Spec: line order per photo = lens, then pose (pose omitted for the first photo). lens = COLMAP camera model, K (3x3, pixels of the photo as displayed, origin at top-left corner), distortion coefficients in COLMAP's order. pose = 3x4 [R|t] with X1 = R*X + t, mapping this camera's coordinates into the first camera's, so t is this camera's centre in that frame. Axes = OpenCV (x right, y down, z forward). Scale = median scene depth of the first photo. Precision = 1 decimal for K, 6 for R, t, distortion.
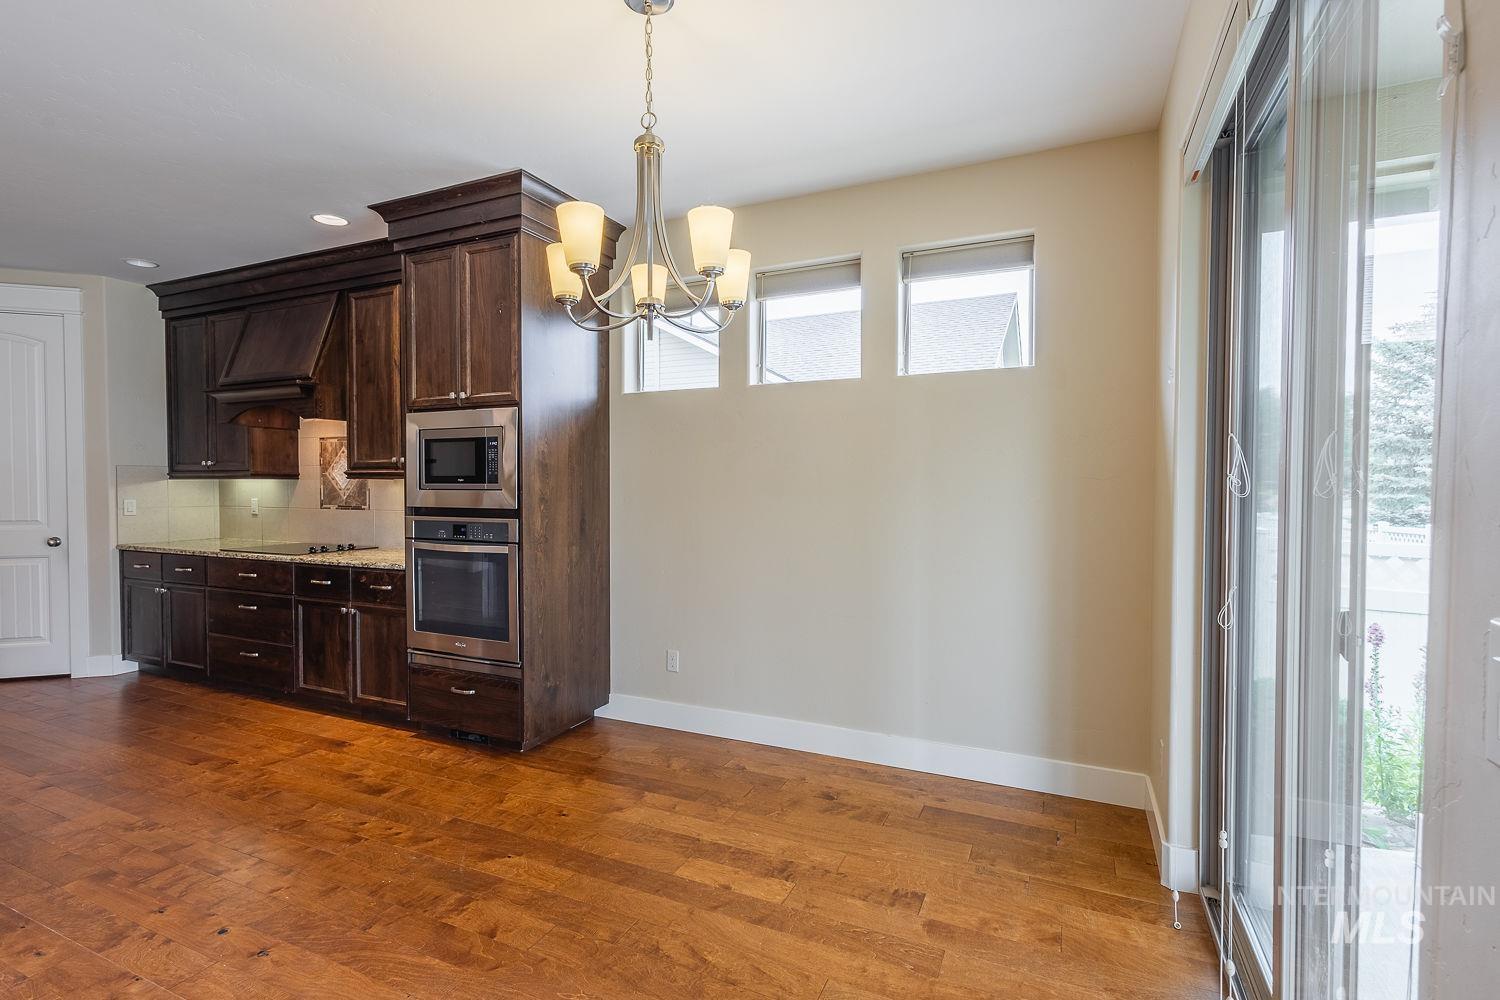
lens RADIAL K [[702.2, 0, 751.8], [0, 702.2, 499.1], [0, 0, 1]] dist [0.004931, -0.000066]
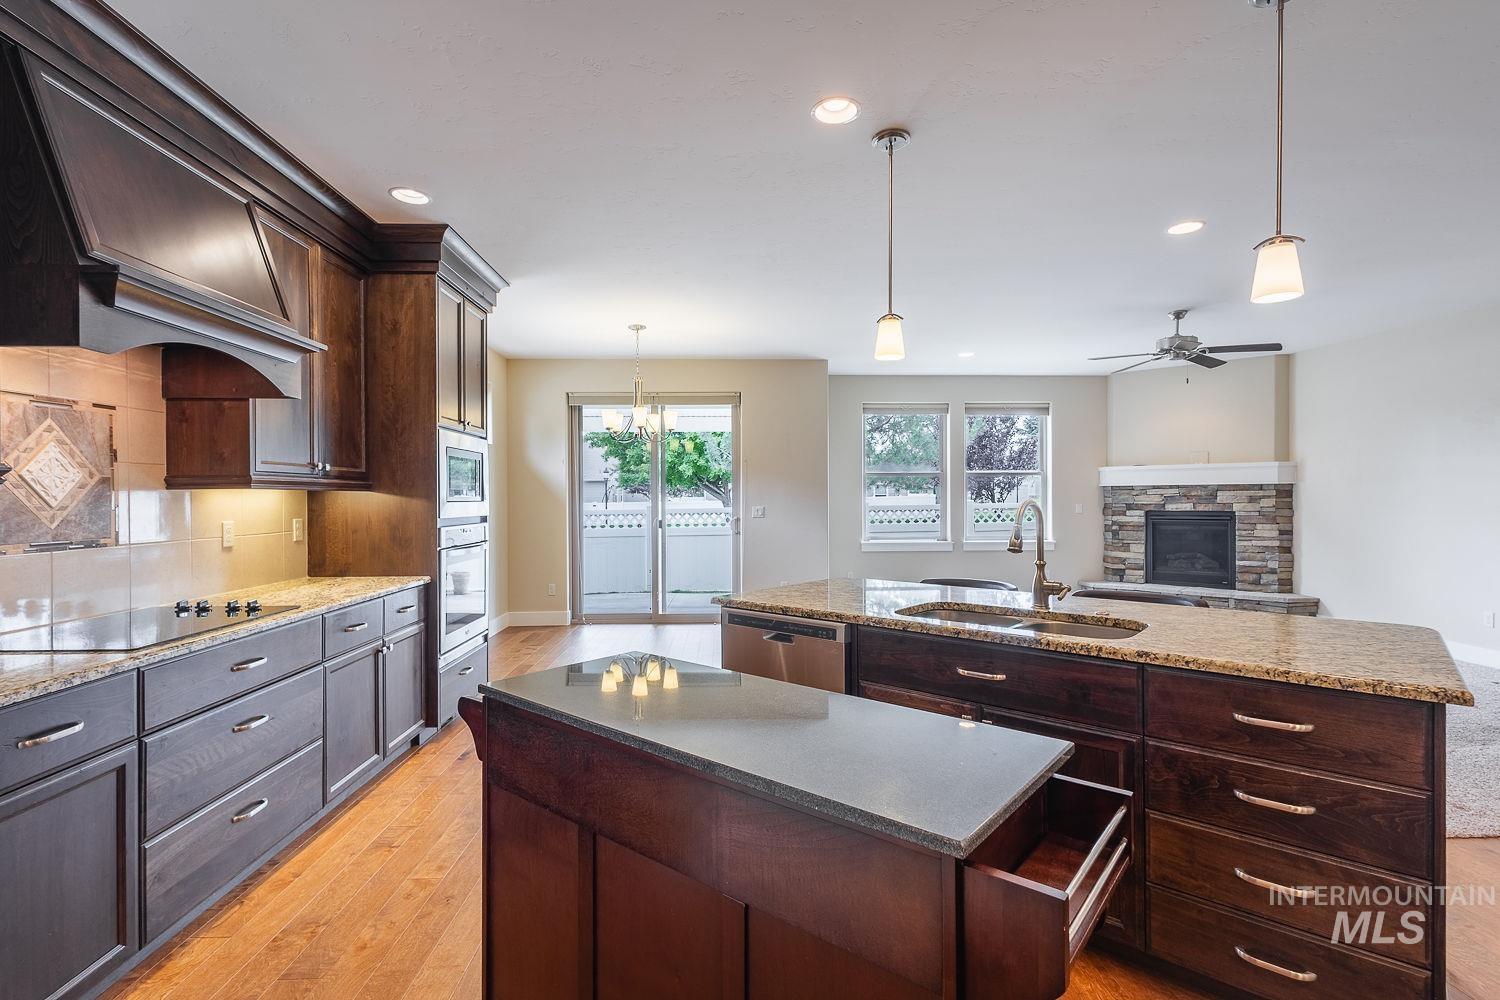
lens RADIAL K [[702.3, 0, 750.0], [0, 702.3, 500.0], [0, 0, 1]] dist [0.010020, -0.000579]
pose [[-0.450268, -0.001183, 0.892893, -1.552856], [0.022712, 0.999660, 0.012777, -0.018958], [-0.892605, 0.026032, -0.450088, 1.015233]]
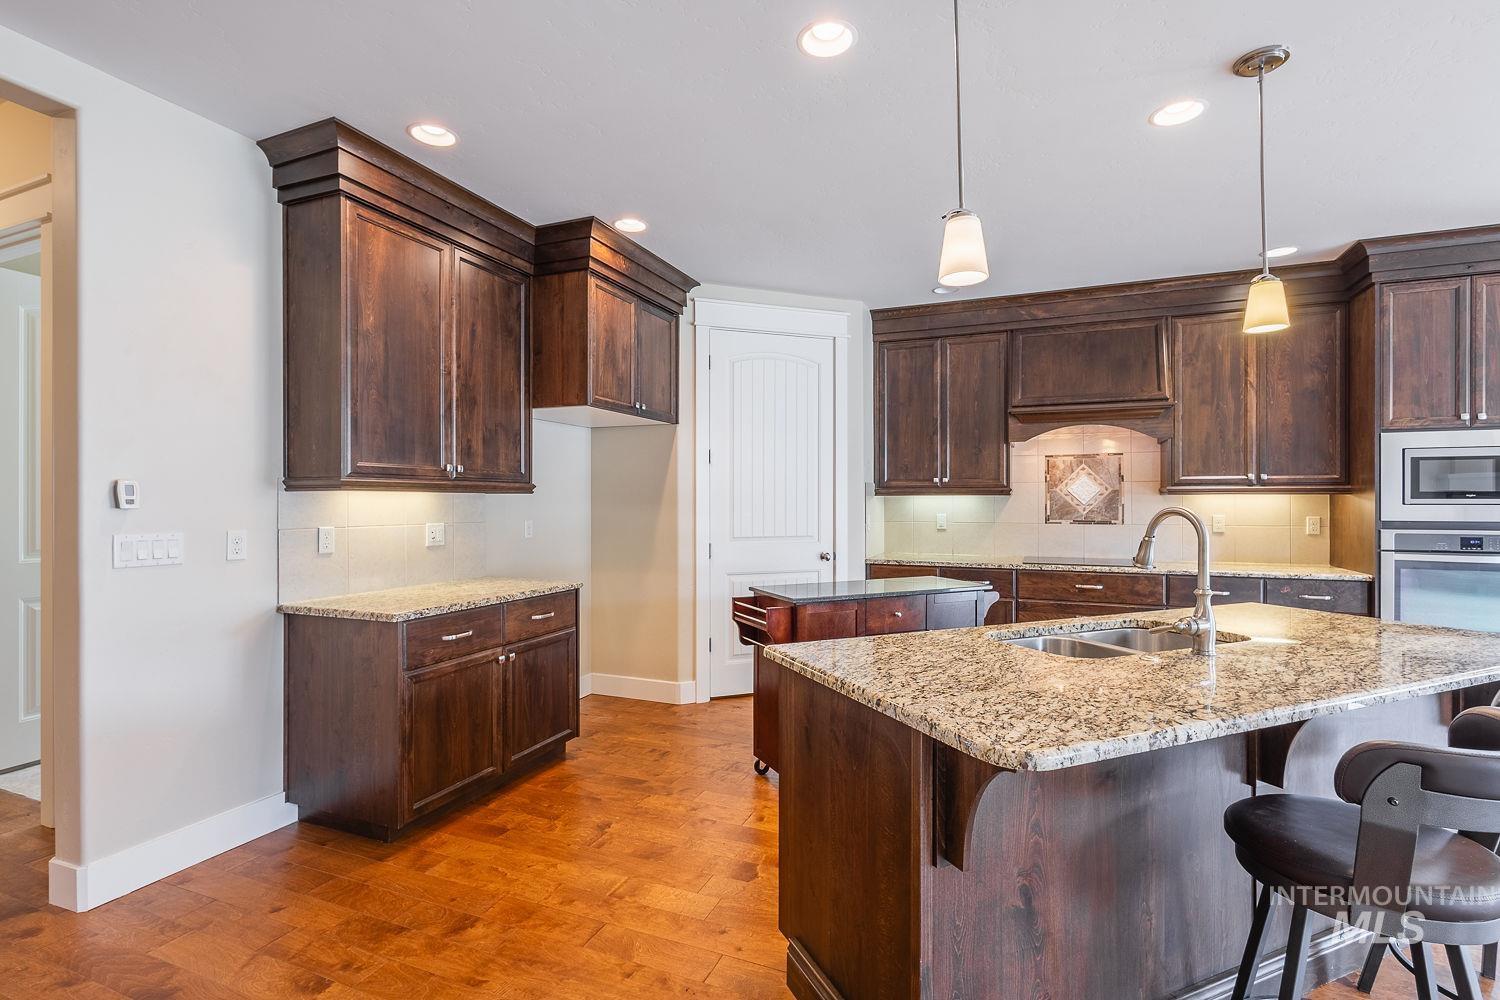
lens RADIAL K [[702.2, 0, 751.8], [0, 702.2, 499.1], [0, 0, 1]] dist [0.004931, -0.000066]
pose [[0.999699, -0.001743, 0.024458, -1.400658], [0.002278, 0.999758, -0.021863, -0.000899], [-0.024414, 0.021912, 0.999462, -0.037115]]
